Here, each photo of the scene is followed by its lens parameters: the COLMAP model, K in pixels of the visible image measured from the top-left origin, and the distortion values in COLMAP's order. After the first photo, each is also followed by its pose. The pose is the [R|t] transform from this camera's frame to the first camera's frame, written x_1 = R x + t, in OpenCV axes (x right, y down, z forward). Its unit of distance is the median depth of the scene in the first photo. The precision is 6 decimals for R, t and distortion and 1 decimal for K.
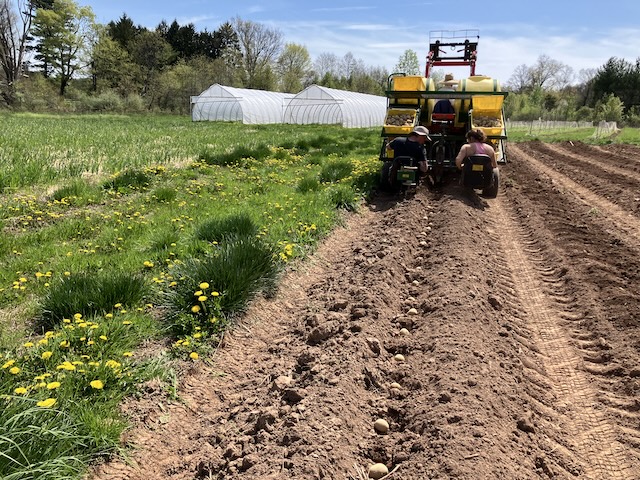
lens RADIAL K [[521.9, 0, 320.8], [0, 521.9, 238.5], [0, 0, 1]] dist [0.002449, 0.001939]
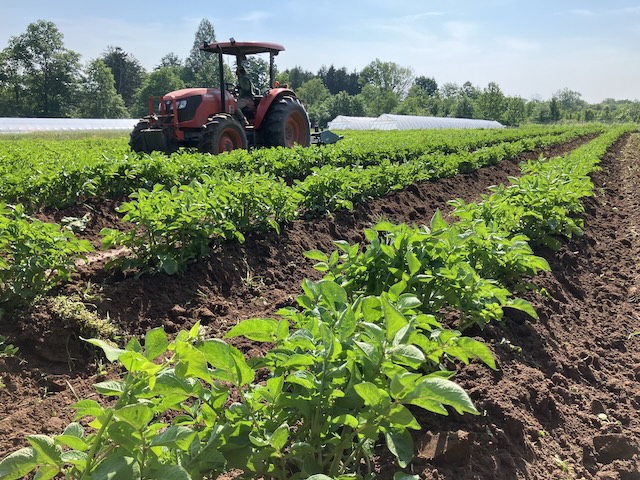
lens RADIAL K [[521.9, 0, 320.6], [0, 521.9, 240.2], [0, 0, 1]] dist [0.002449, 0.001939]
pose [[0.956324, 0.026087, -0.291141, 0.111787], [-0.037922, 0.998665, -0.035081, 0.088077], [0.289837, 0.044589, 0.956037, -0.315043]]
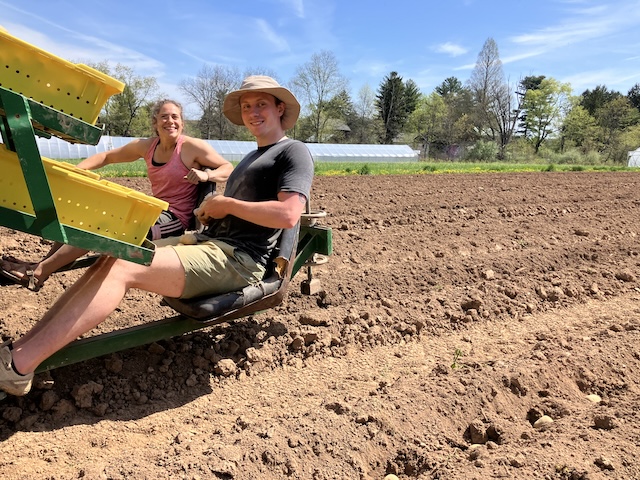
lens RADIAL K [[521.9, 0, 320.8], [0, 521.9, 242.1], [0, 0, 1]] dist [0.002449, 0.001939]
pose [[0.681959, 0.103656, -0.724008, 0.087108], [-0.175691, 0.984138, -0.024588, 0.057679], [0.709976, 0.143970, 0.689353, -0.204563]]
